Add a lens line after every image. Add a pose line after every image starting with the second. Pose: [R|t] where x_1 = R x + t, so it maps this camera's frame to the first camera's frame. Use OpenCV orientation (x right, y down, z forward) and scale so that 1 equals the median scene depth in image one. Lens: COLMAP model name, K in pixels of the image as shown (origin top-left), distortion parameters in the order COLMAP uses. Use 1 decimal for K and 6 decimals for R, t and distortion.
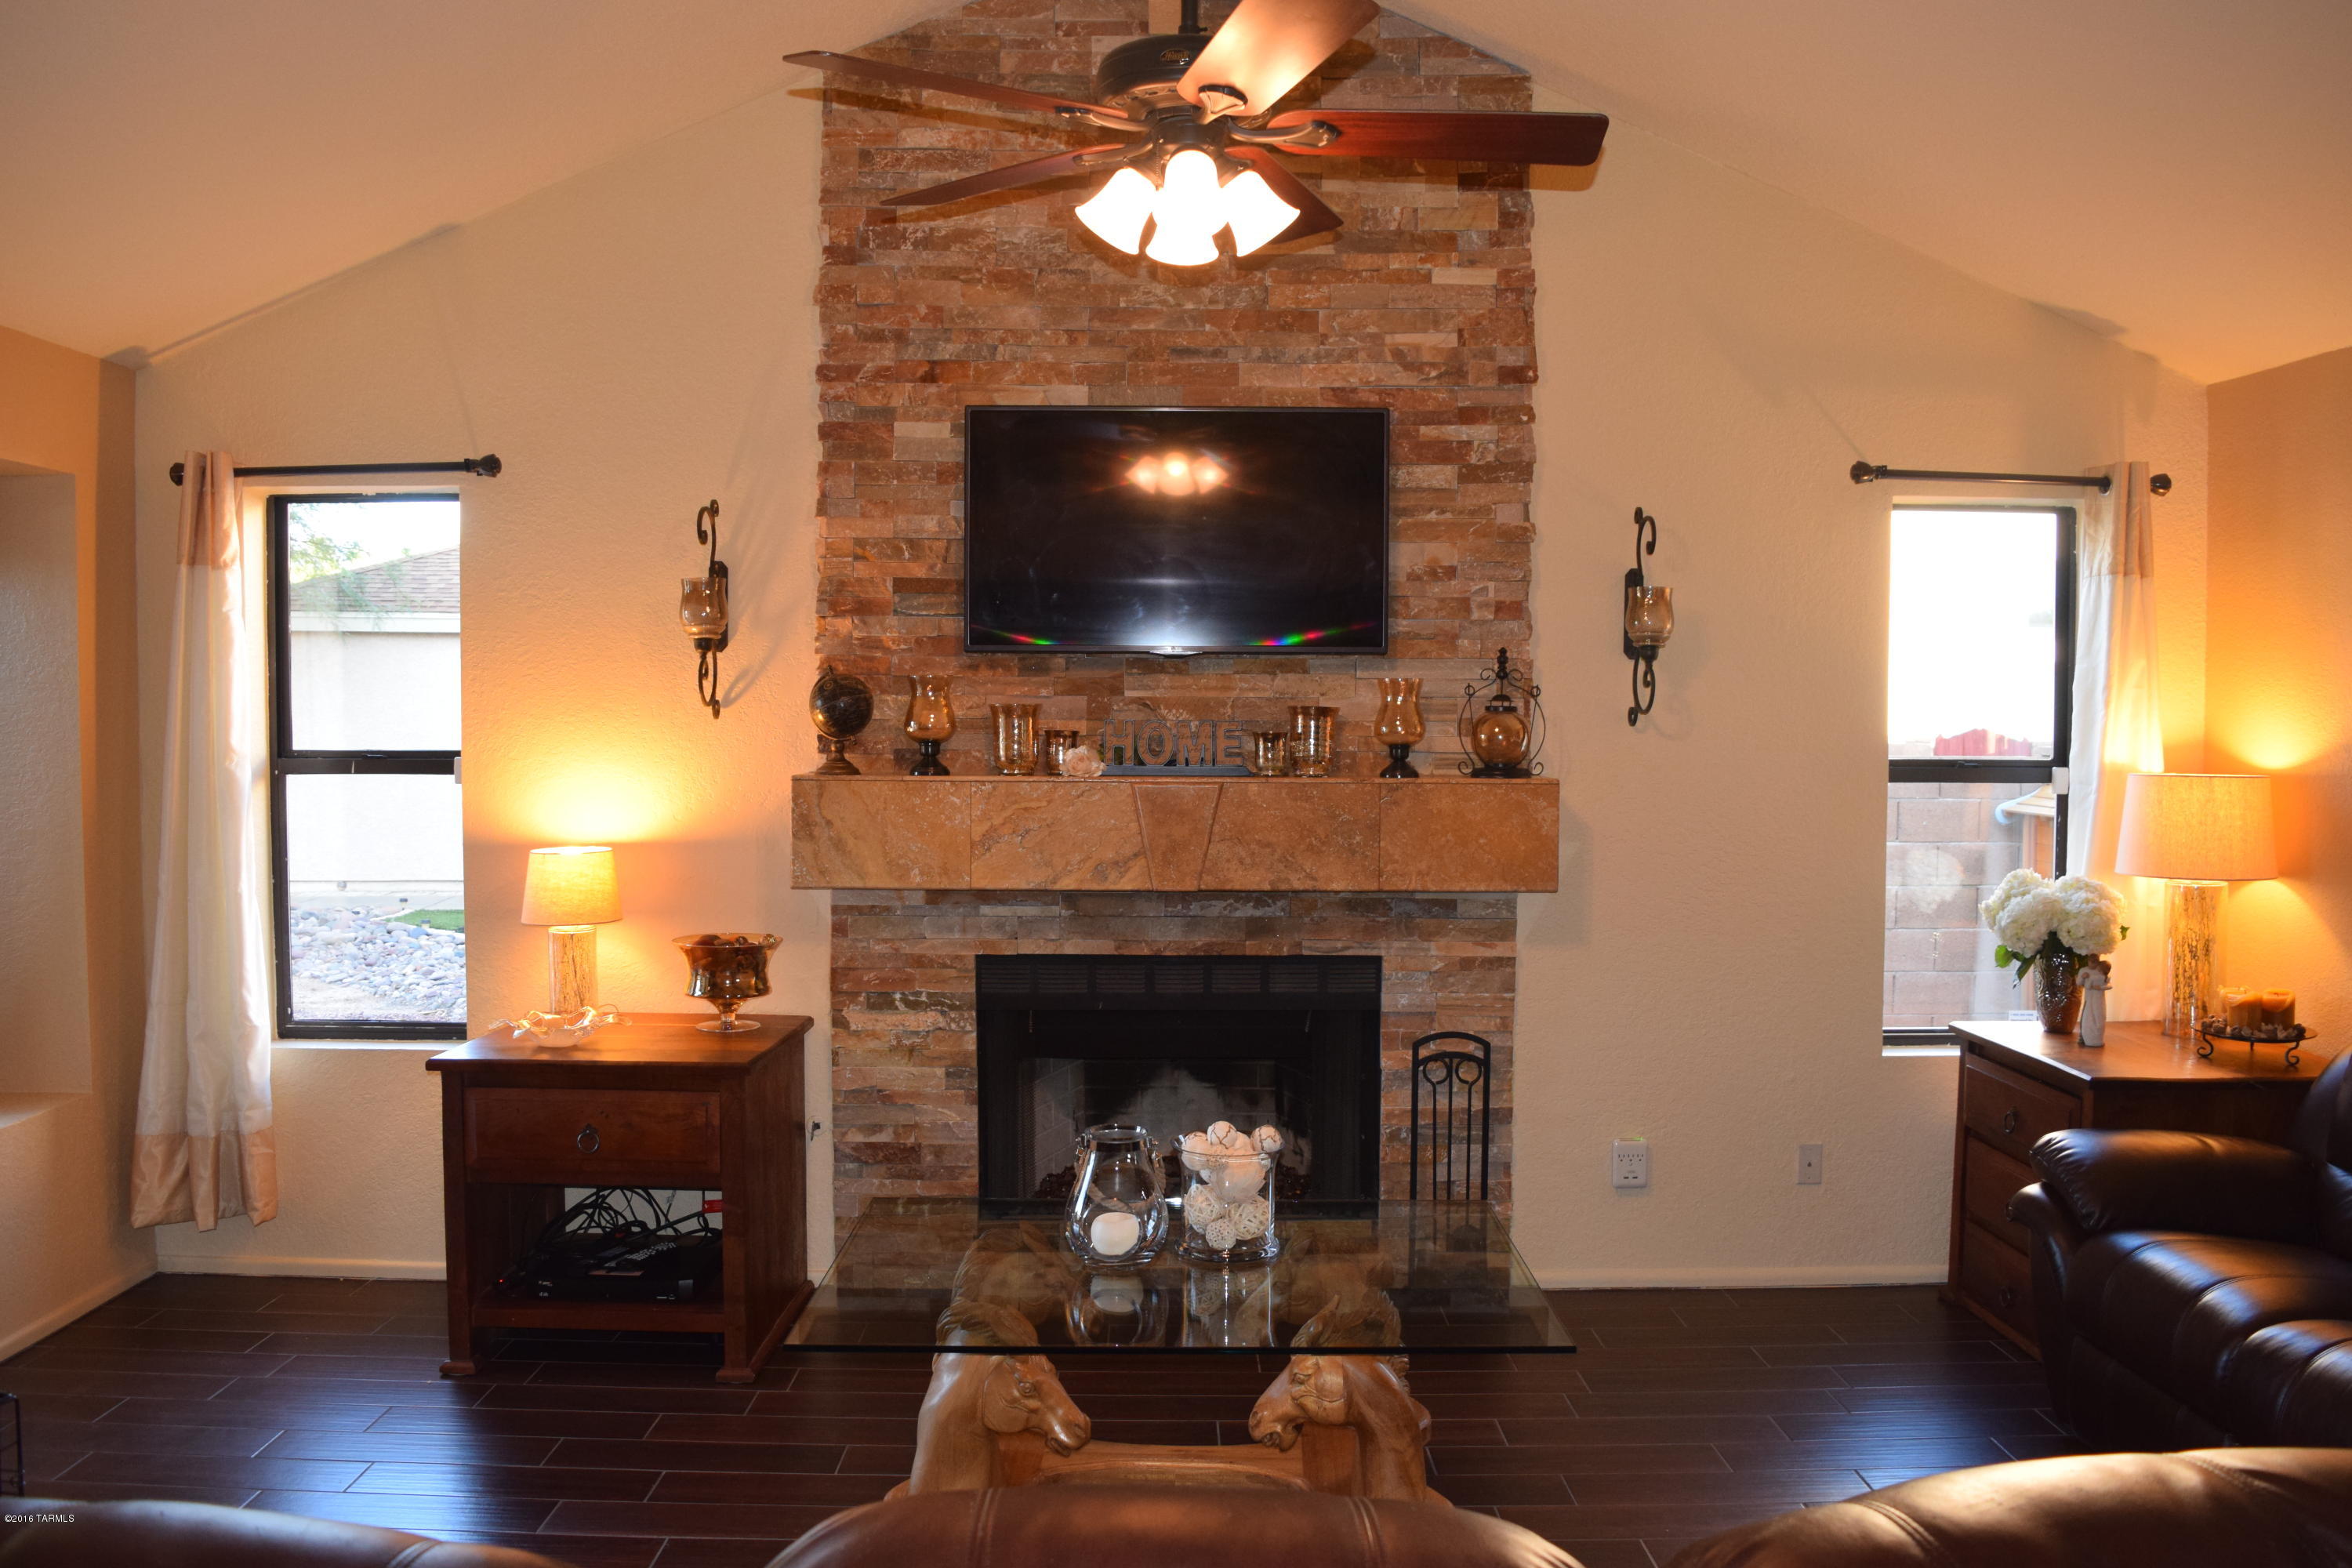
lens RADIAL K [[1845.6, 0, 1184.3], [0, 1845.6, 781.2], [0, 0, 1]] dist [-0.091404, 0.018682]
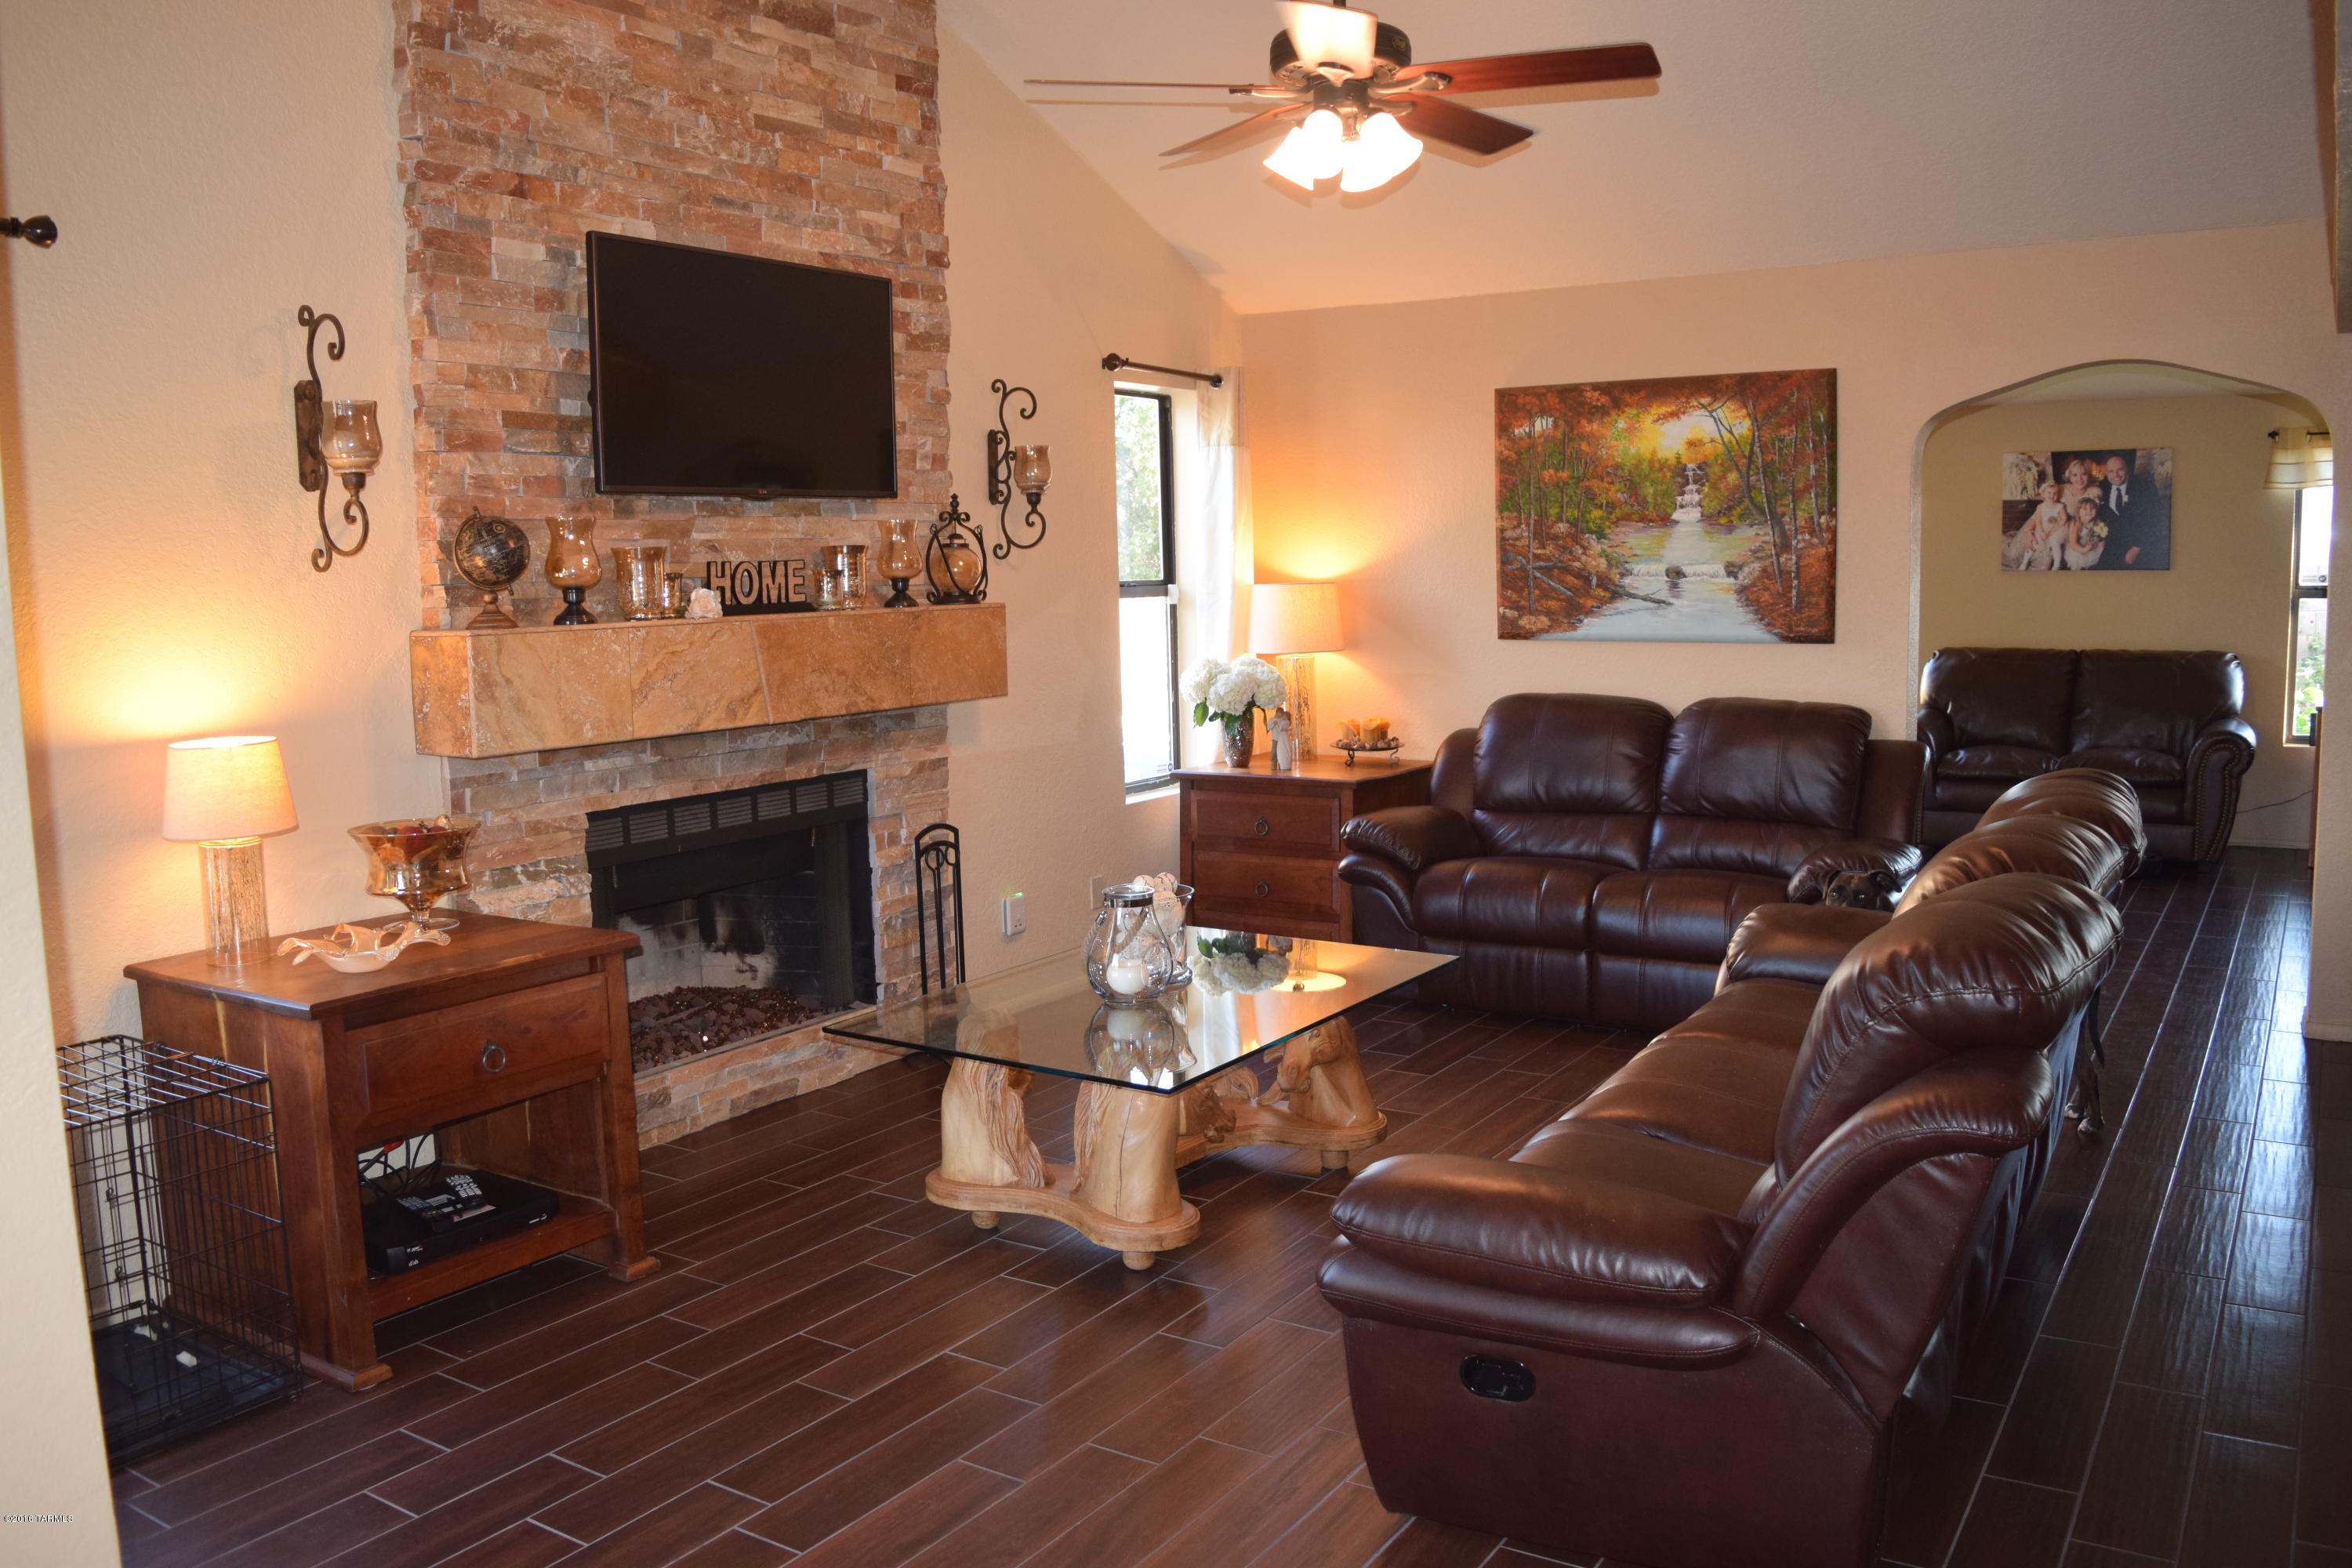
lens RADIAL K [[1845.6, 0, 1184.3], [0, 1845.6, 781.2], [0, 0, 1]] dist [-0.091404, 0.018682]
pose [[0.547306, -0.116059, 0.828846, -0.738542], [0.056092, 0.993198, 0.102033, -0.001426], [-0.835051, -0.009351, 0.550094, 0.223829]]
